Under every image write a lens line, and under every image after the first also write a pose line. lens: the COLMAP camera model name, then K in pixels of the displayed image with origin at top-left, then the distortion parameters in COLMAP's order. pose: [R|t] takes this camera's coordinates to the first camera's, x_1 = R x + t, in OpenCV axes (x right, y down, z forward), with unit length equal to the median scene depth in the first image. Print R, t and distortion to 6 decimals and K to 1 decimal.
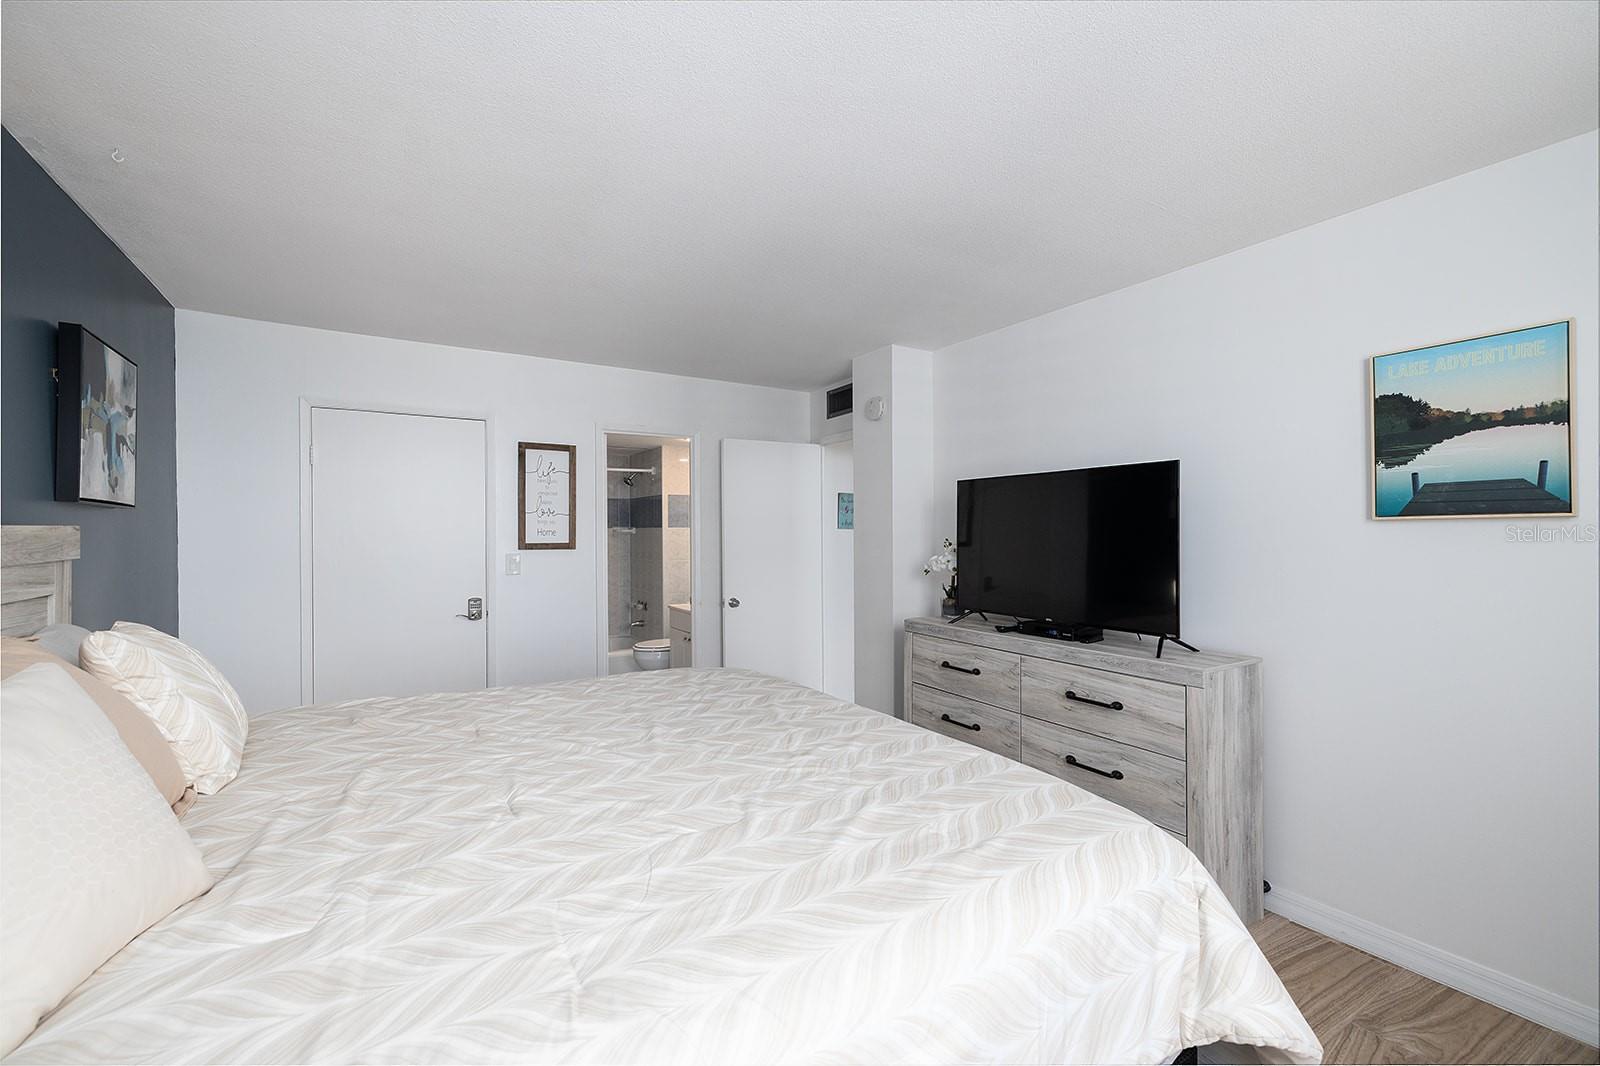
lens RADIAL K [[667.3, 0, 789.9], [0, 667.3, 540.3], [0, 0, 1]] dist [-0.000162, 0.000102]
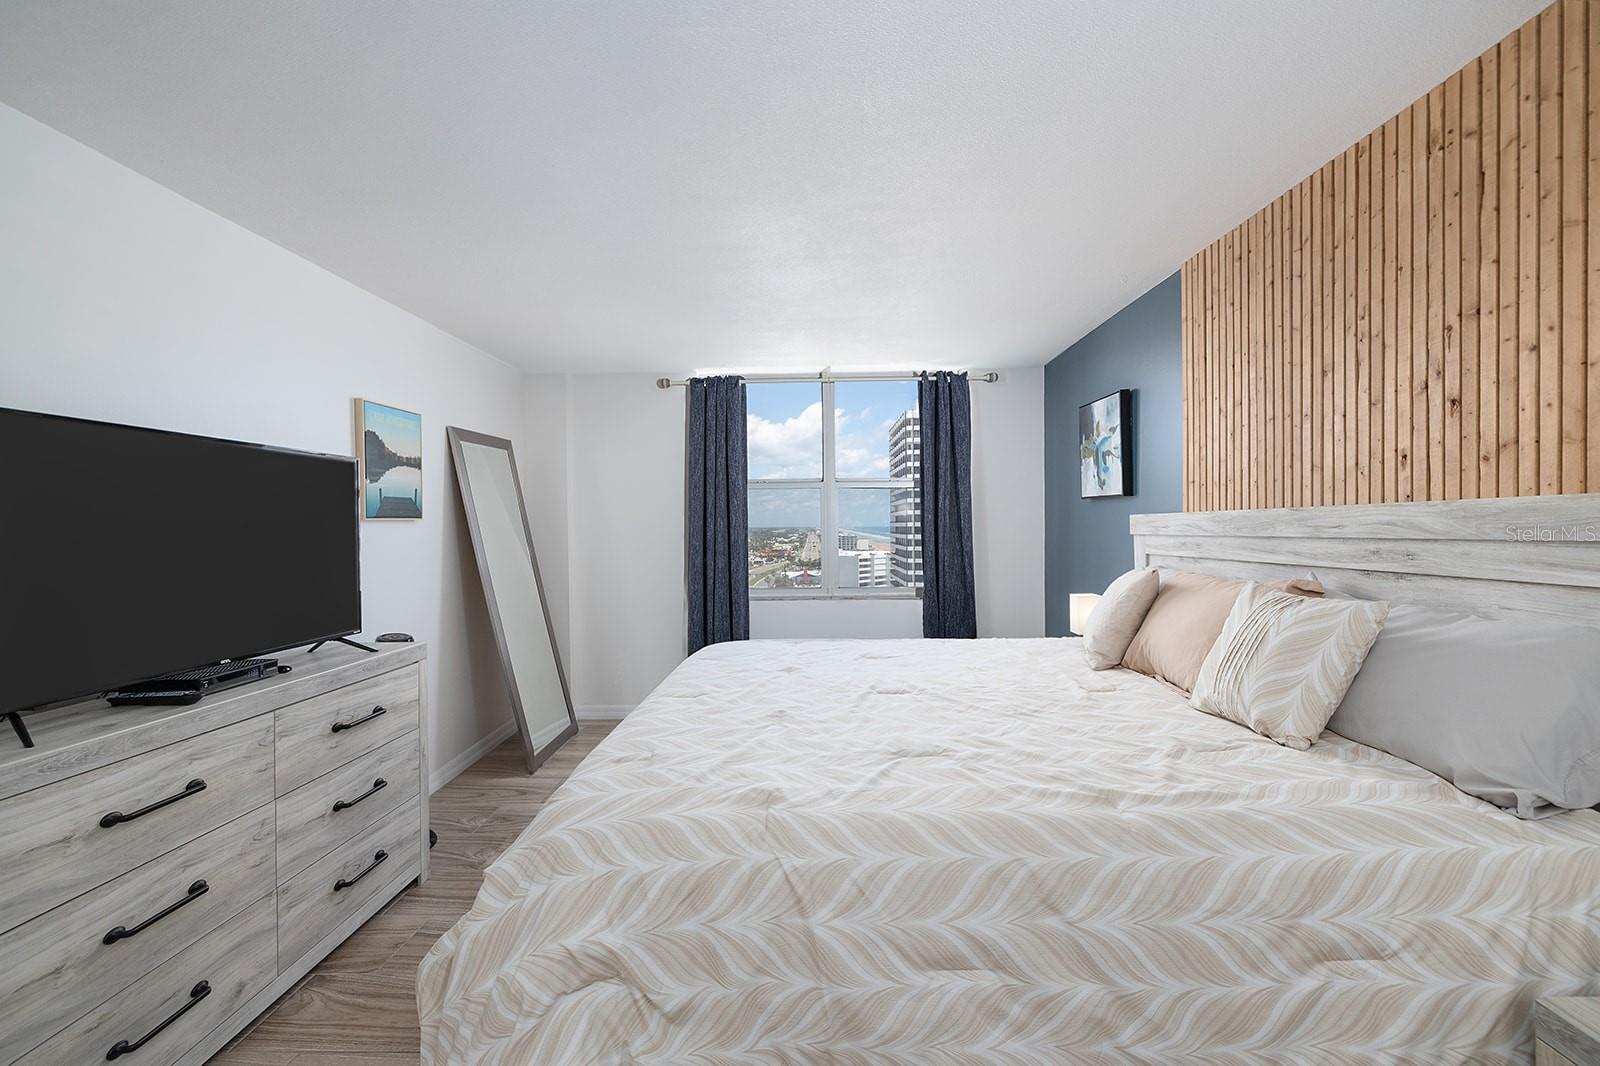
lens RADIAL K [[669.8, 0, 802.5], [0, 669.8, 526.2], [0, 0, 1]] dist [-0.001185, -0.000065]
pose [[-0.844561, 0.011056, 0.535346, -0.582832], [0.018299, 0.999799, 0.008221, -0.012228], [-0.535147, 0.016740, -0.844593, 1.611655]]
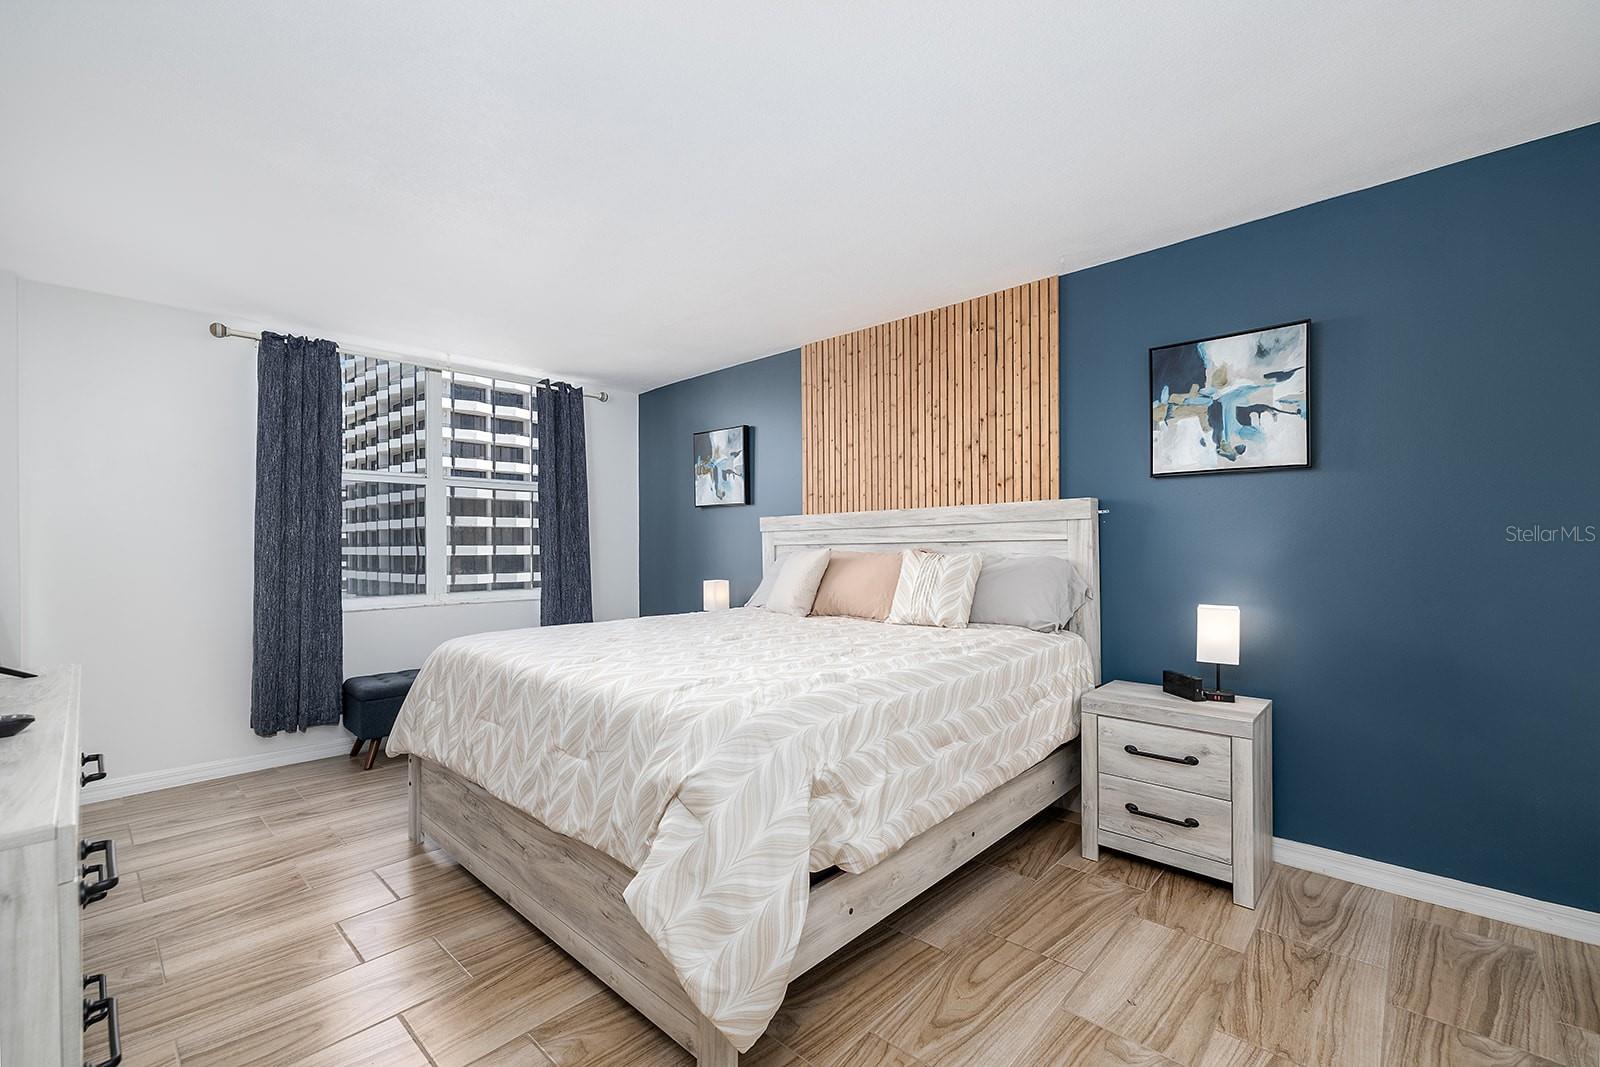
lens RADIAL K [[667.3, 0, 789.9], [0, 667.3, 540.8], [0, 0, 1]] dist [-0.000162, 0.000102]
pose [[-0.964575, 0.009156, -0.263649, -0.082064], [0.008535, 0.999957, 0.003499, 0.039535], [0.263670, 0.001125, -0.964612, 1.875451]]
